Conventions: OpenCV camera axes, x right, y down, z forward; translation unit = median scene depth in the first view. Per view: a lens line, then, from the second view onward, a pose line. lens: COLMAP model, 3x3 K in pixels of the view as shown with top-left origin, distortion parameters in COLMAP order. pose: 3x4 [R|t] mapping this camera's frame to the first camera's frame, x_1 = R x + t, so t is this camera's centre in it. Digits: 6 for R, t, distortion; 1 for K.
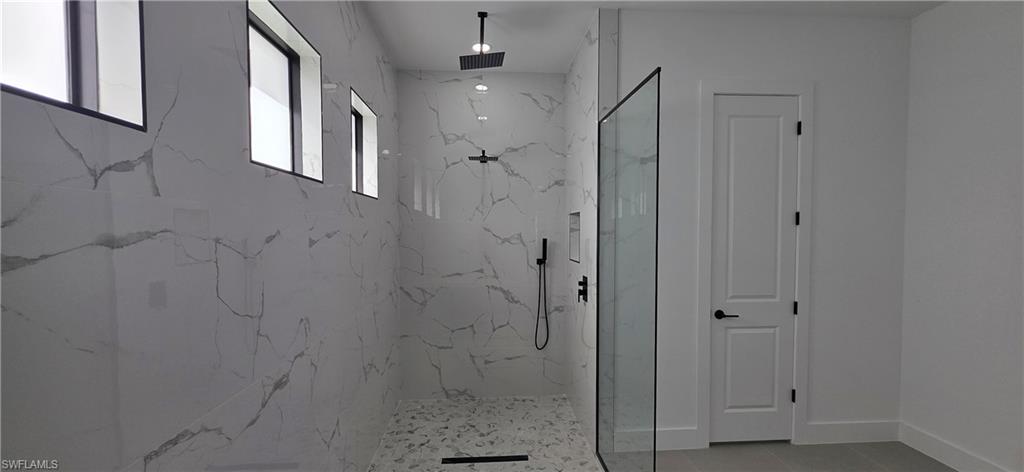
lens RADIAL K [[408.4, 0, 509.2], [0, 408.4, 242.6], [0, 0, 1]] dist [0.001790, 0.000056]
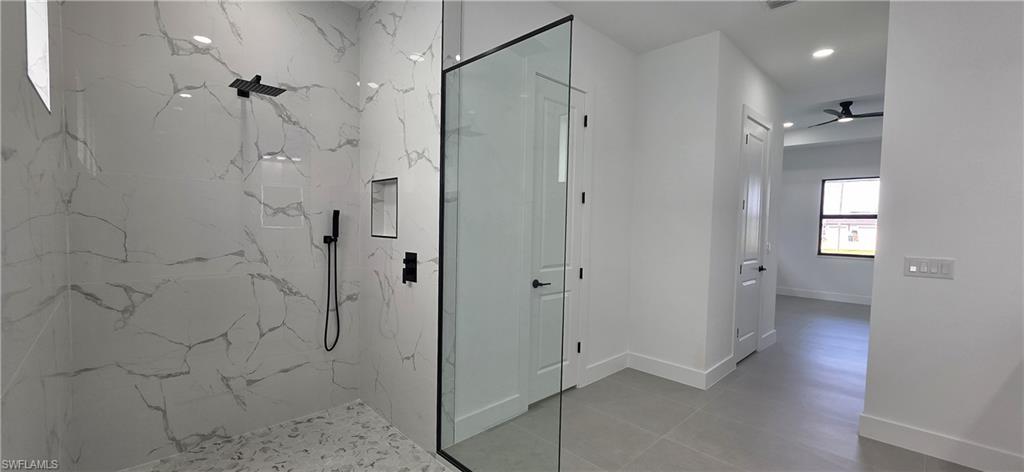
lens RADIAL K [[408.4, 0, 509.2], [0, 408.4, 242.6], [0, 0, 1]] dist [0.001790, 0.000056]
pose [[0.763129, -0.011693, 0.646140, -0.168917], [-0.003000, 0.999761, 0.021637, 0.034535], [-0.646239, -0.018450, 0.762912, 0.176494]]
